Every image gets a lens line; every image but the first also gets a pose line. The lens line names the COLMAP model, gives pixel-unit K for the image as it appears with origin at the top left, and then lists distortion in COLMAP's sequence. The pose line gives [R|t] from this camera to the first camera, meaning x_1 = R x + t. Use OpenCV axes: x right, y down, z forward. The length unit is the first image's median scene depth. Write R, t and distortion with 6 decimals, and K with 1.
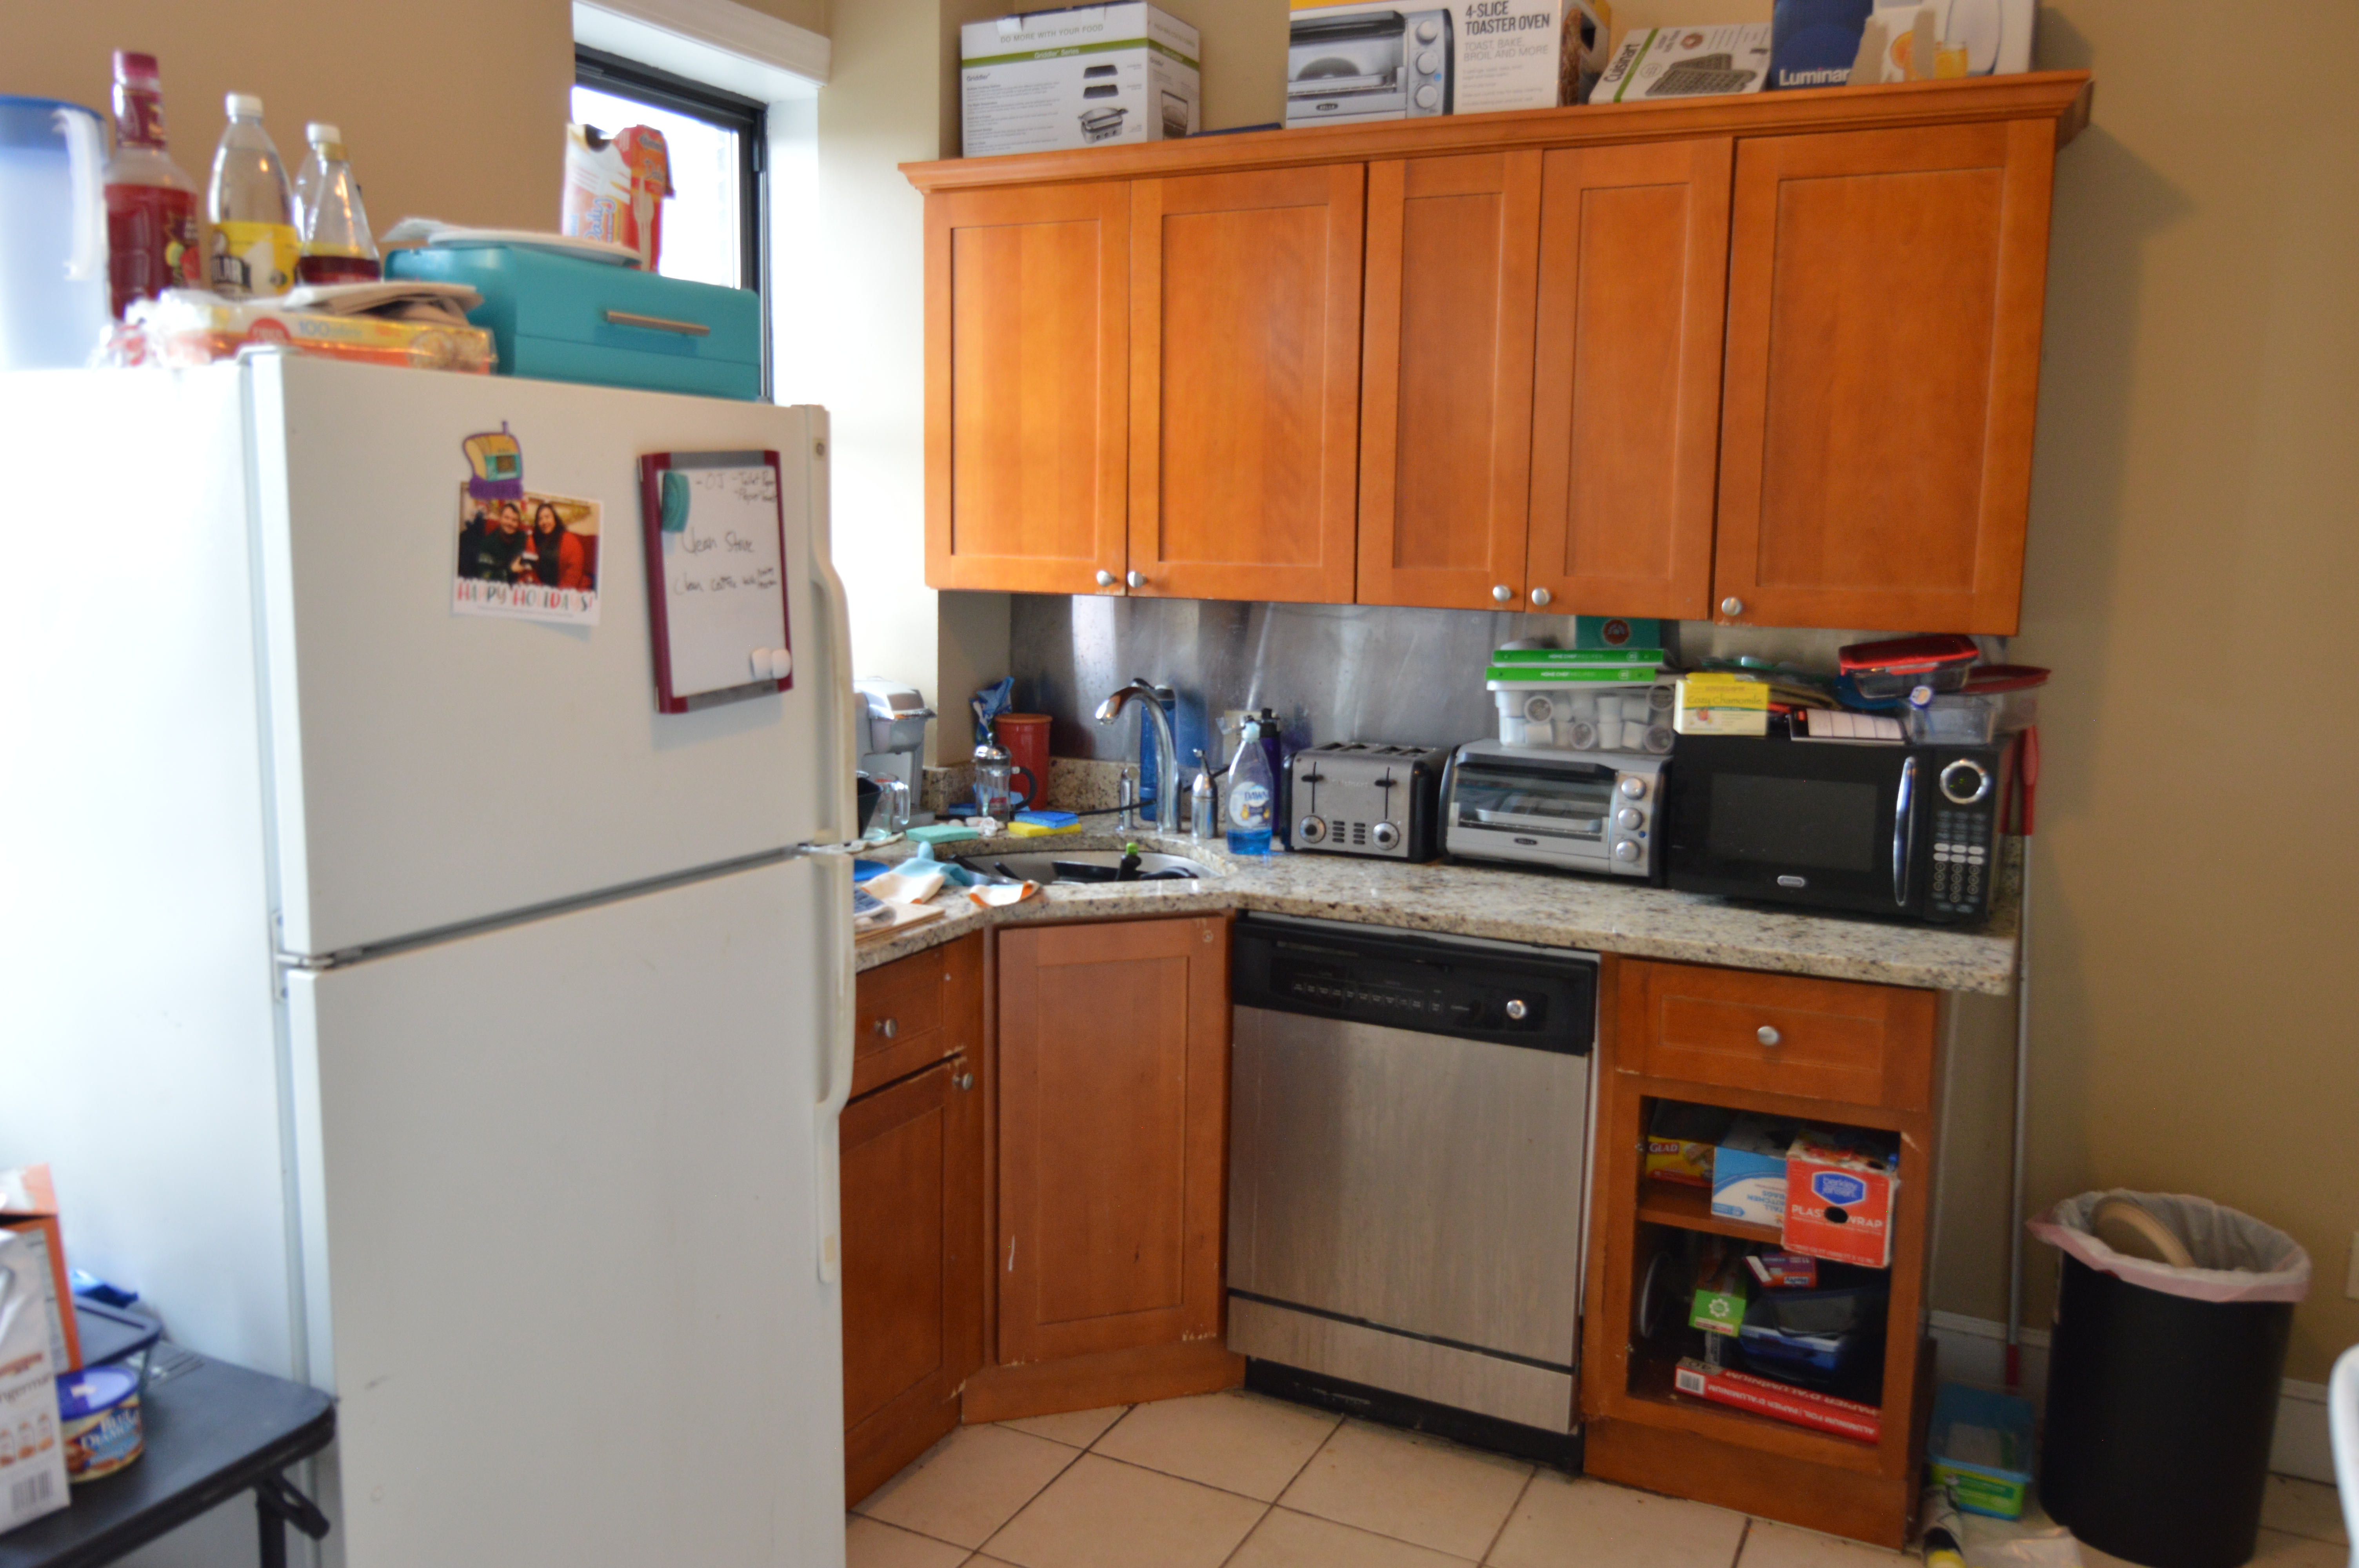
lens RADIAL K [[1767.6, 0, 1181.9], [0, 1767.6, 775.4], [0, 0, 1]] dist [-0.020011, -0.002985]
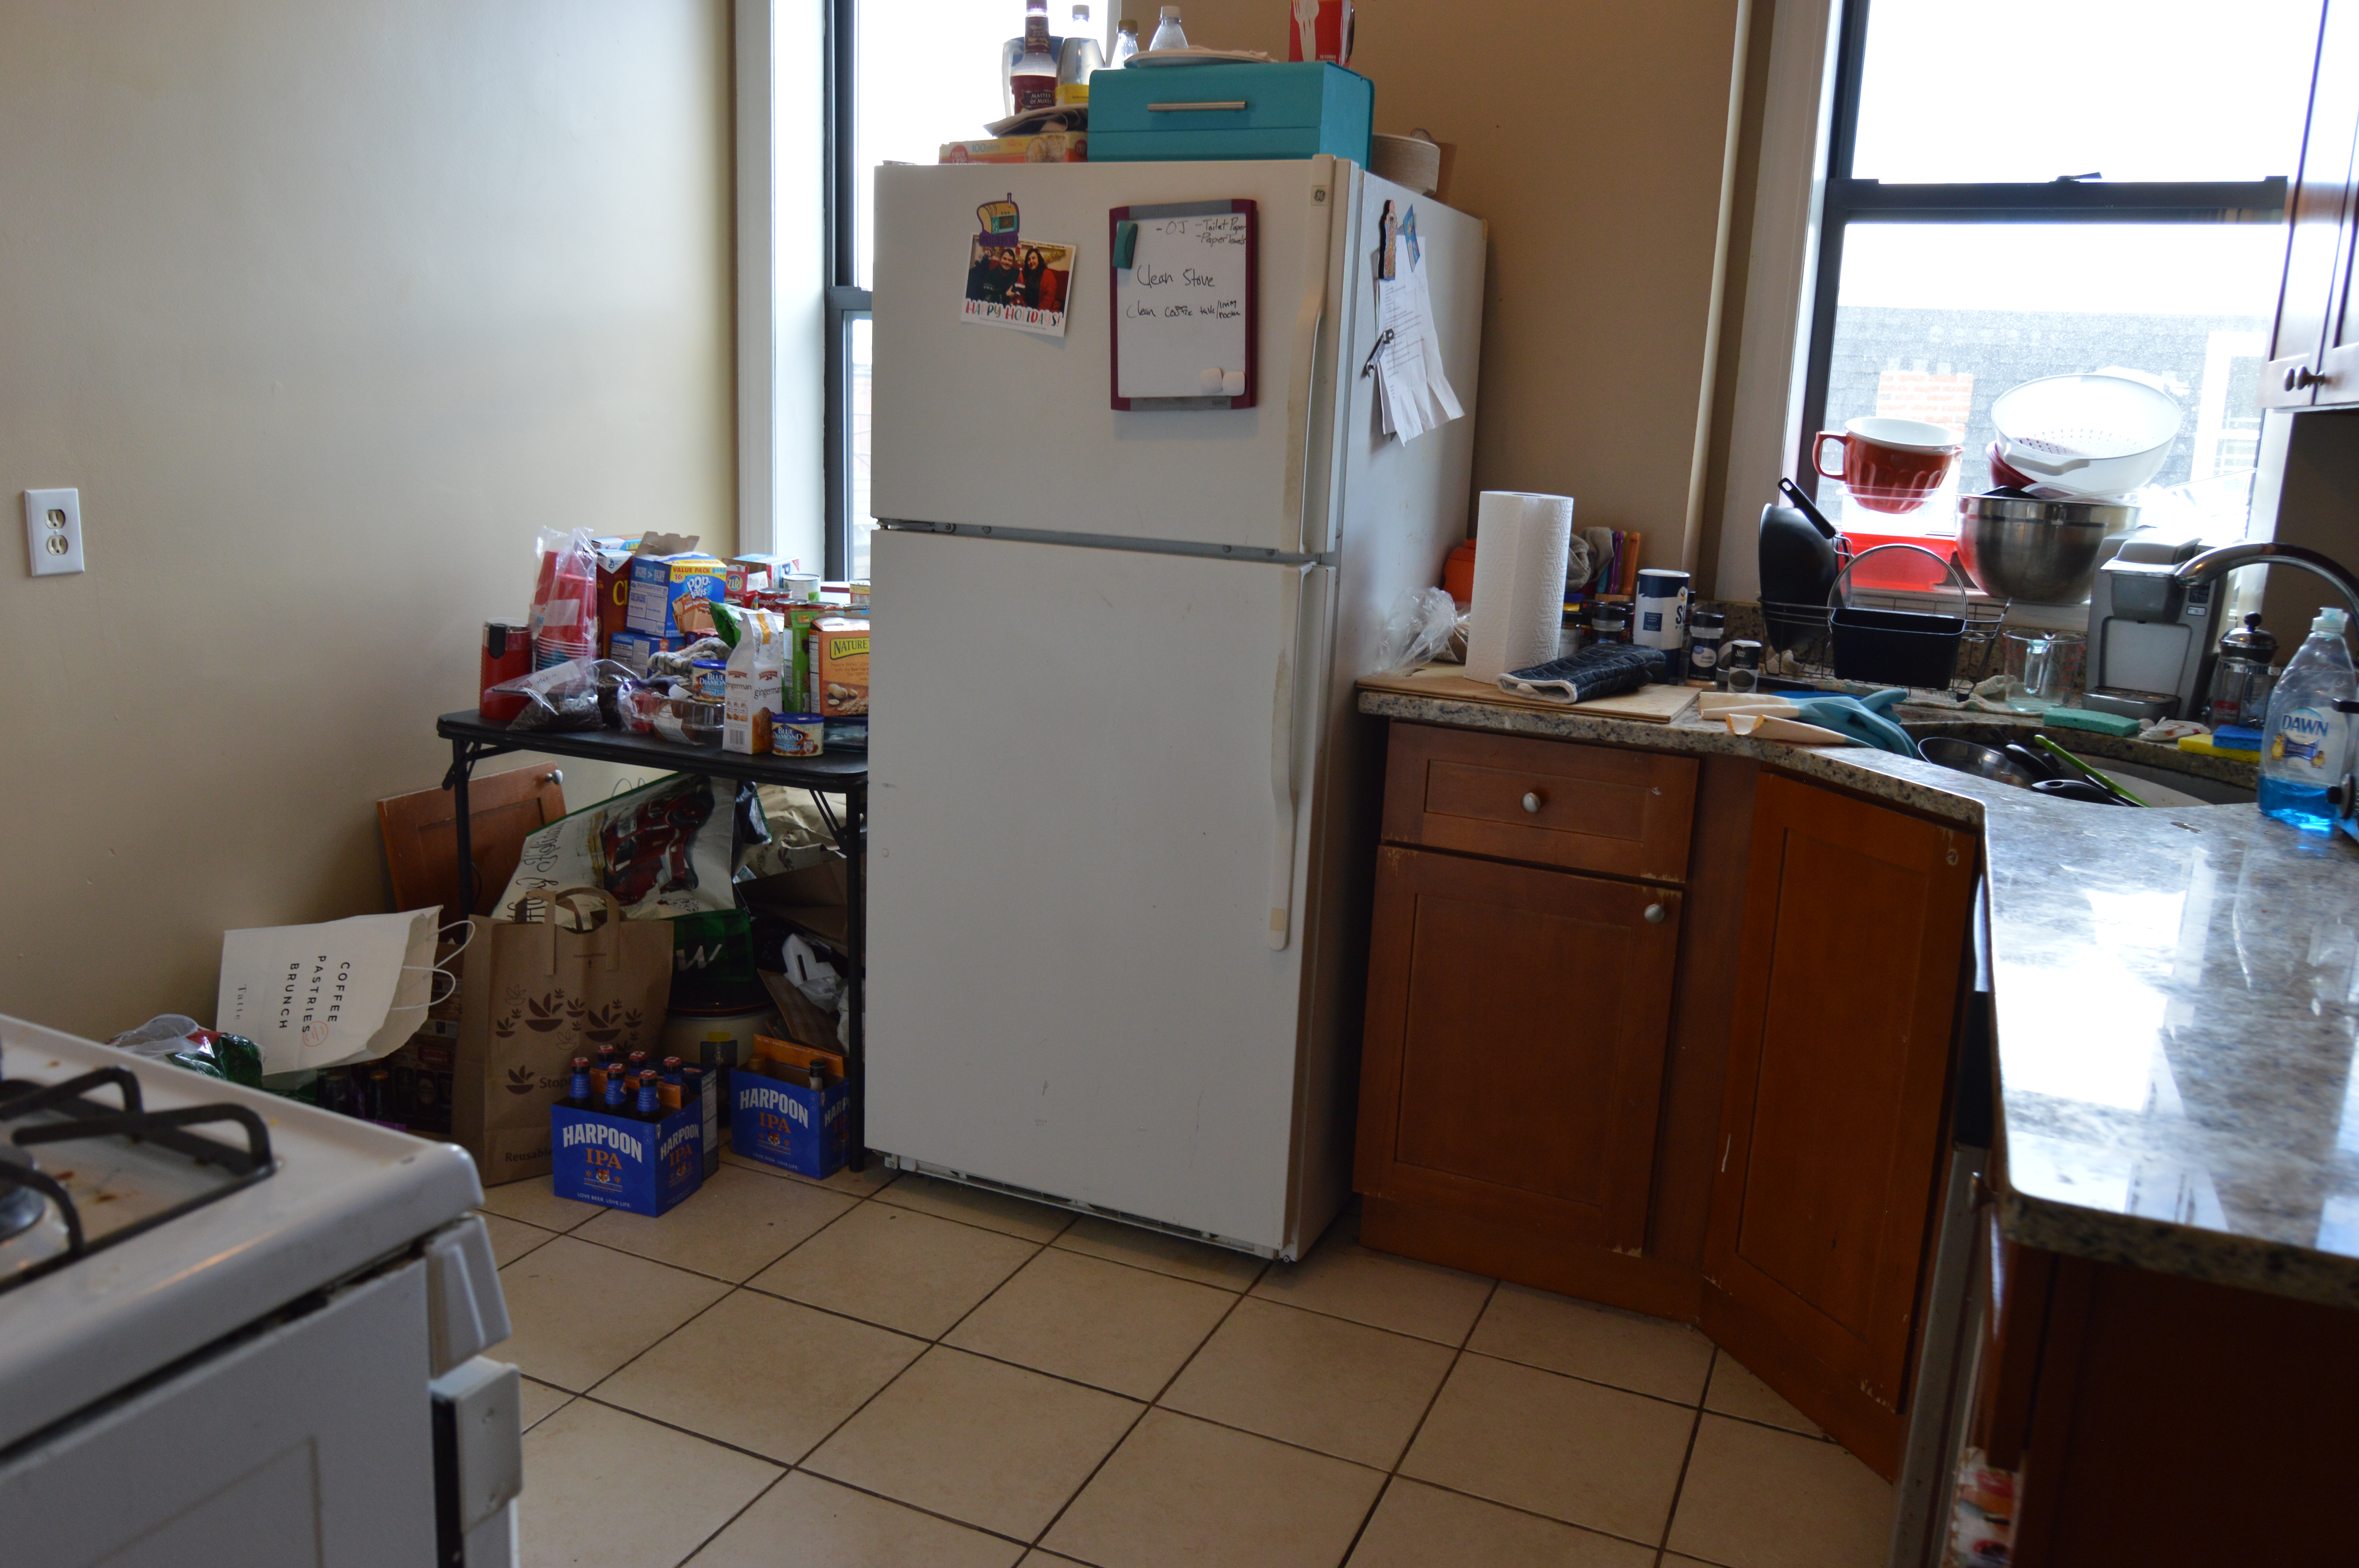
lens RADIAL K [[1767.6, 0, 1181.9], [0, 1767.6, 775.4], [0, 0, 1]] dist [-0.020011, -0.002985]
pose [[0.057218, 0.196309, -0.978871, 1.132766], [-0.181177, 0.966239, 0.183186, -0.023345], [0.981785, 0.166867, 0.090853, 1.043350]]
